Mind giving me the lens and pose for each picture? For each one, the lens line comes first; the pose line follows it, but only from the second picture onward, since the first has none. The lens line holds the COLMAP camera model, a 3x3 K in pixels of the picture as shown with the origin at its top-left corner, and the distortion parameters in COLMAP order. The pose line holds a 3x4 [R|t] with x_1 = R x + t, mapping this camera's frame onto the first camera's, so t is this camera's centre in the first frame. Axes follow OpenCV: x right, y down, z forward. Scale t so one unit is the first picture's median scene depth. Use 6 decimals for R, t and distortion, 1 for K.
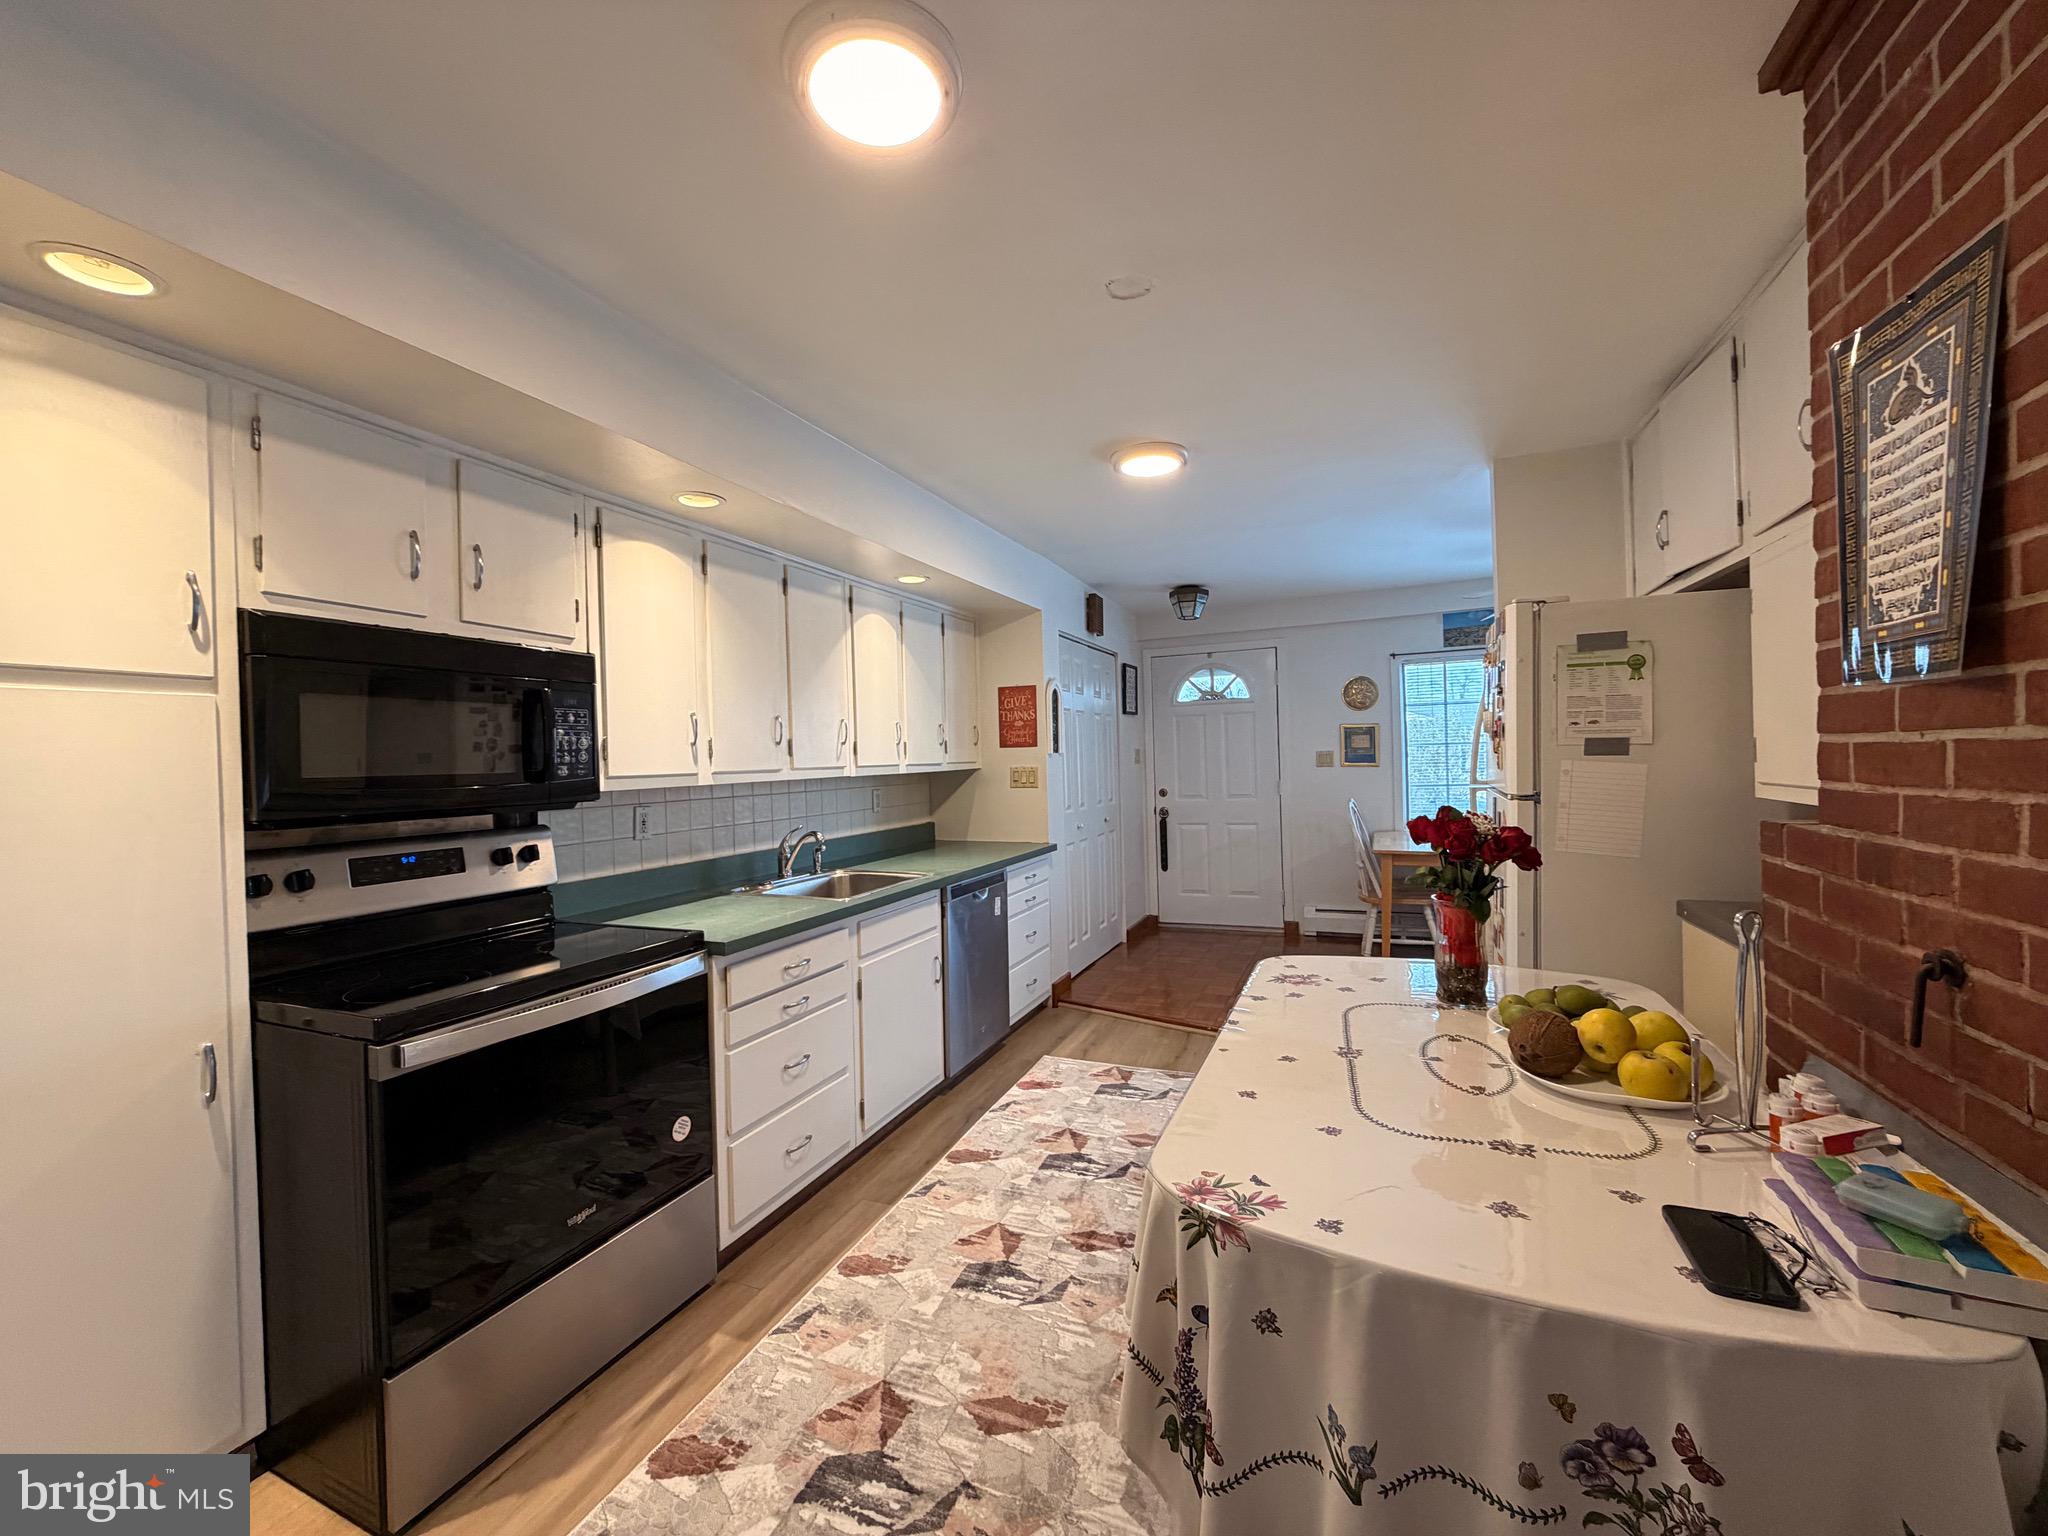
lens RADIAL K [[814.0, 0, 1020.3], [0, 814.0, 768.3], [0, 0, 1]] dist [0.000244, -0.000078]
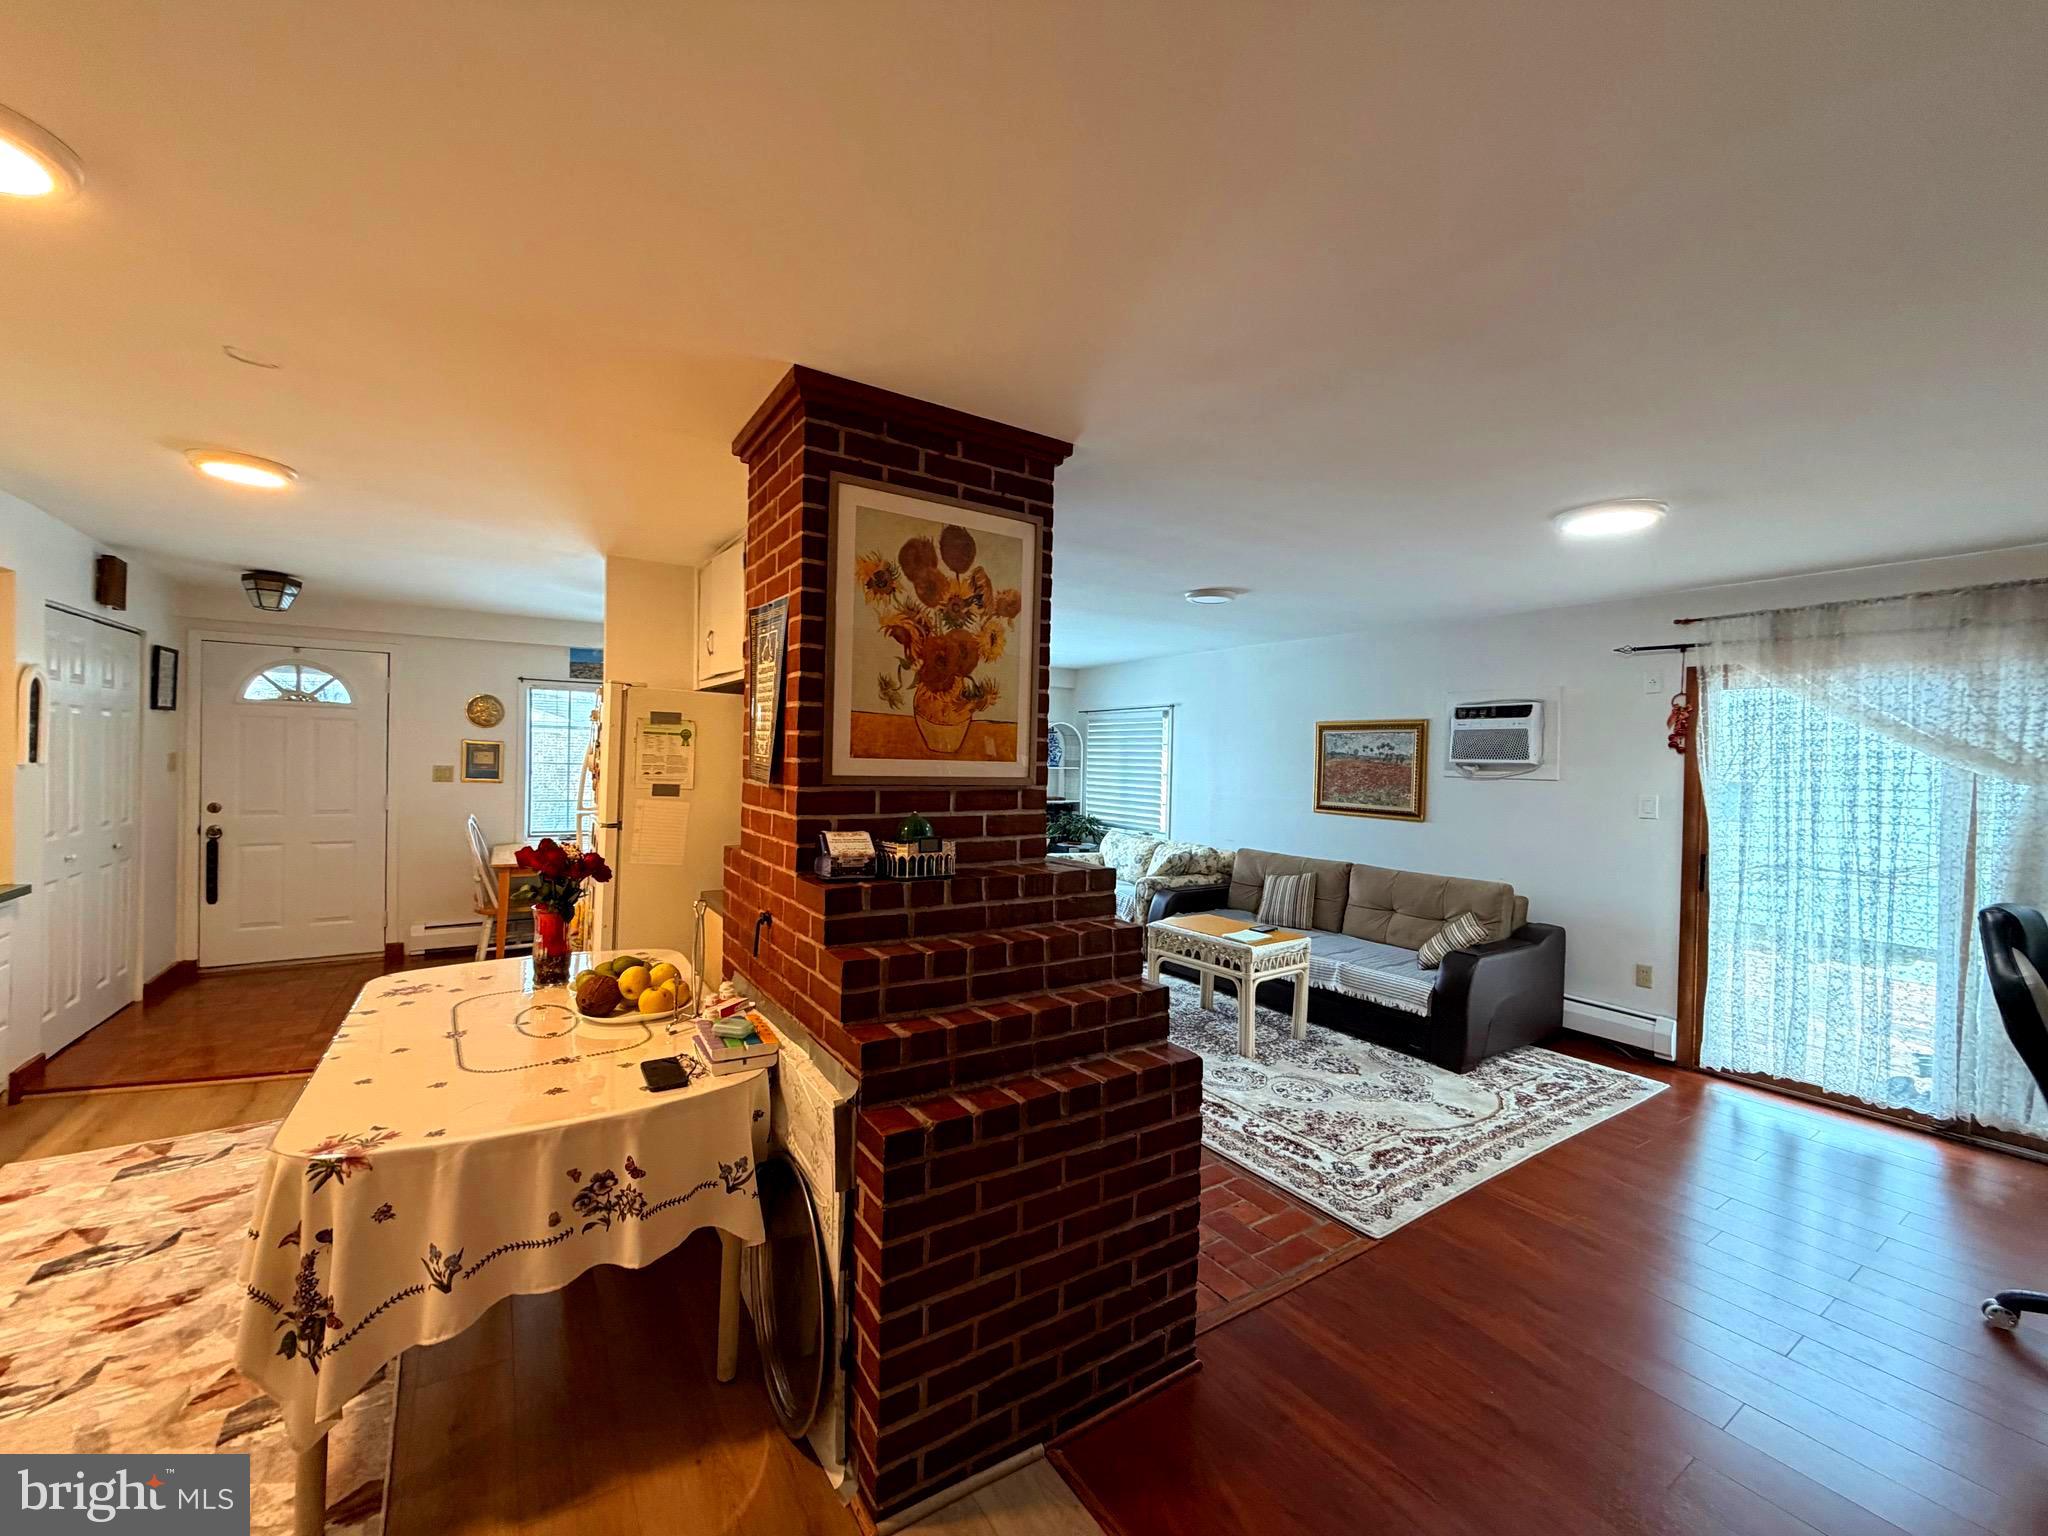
lens RADIAL K [[814.0, 0, 1020.3], [0, 814.0, 768.3], [0, 0, 1]] dist [0.000244, -0.000078]
pose [[0.559571, 0.032818, 0.828132, -0.142171], [-0.033886, 0.999286, -0.016704, -0.066807], [-0.828089, -0.018715, 0.560284, -0.363444]]
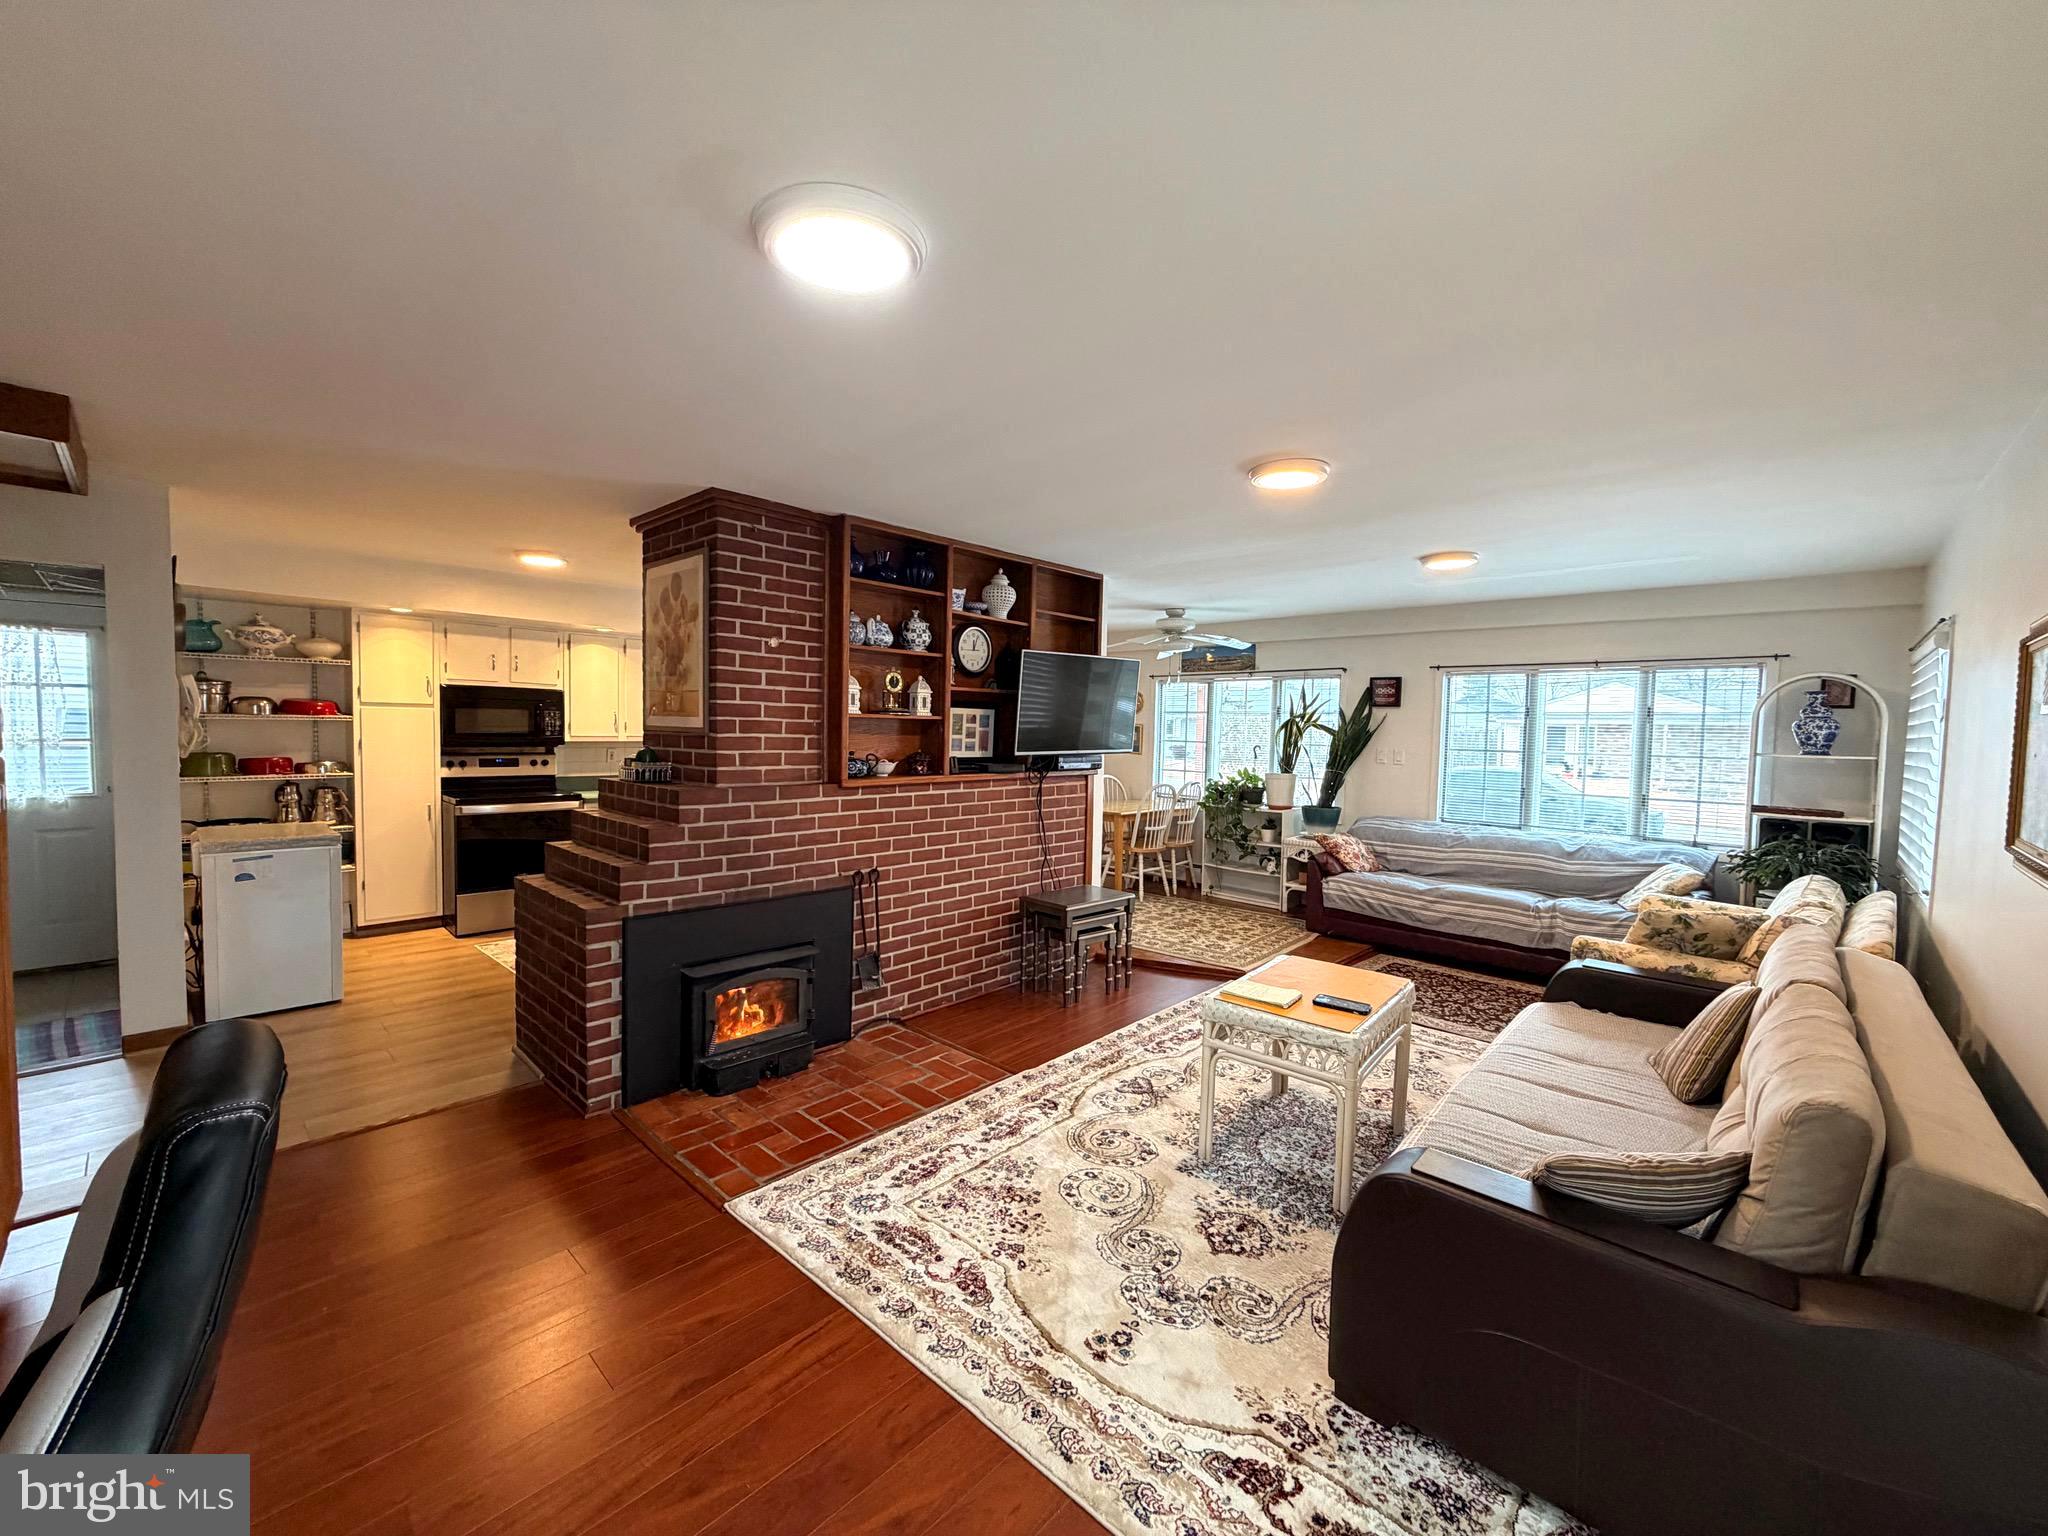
lens RADIAL K [[814.0, 0, 1020.3], [0, 814.0, 768.3], [0, 0, 1]] dist [0.000244, -0.000078]
pose [[0.935762, 0.067944, -0.346024, 1.934164], [-0.053001, 0.997215, 0.052476, -0.109899], [0.348626, -0.030765, 0.936757, -1.055832]]
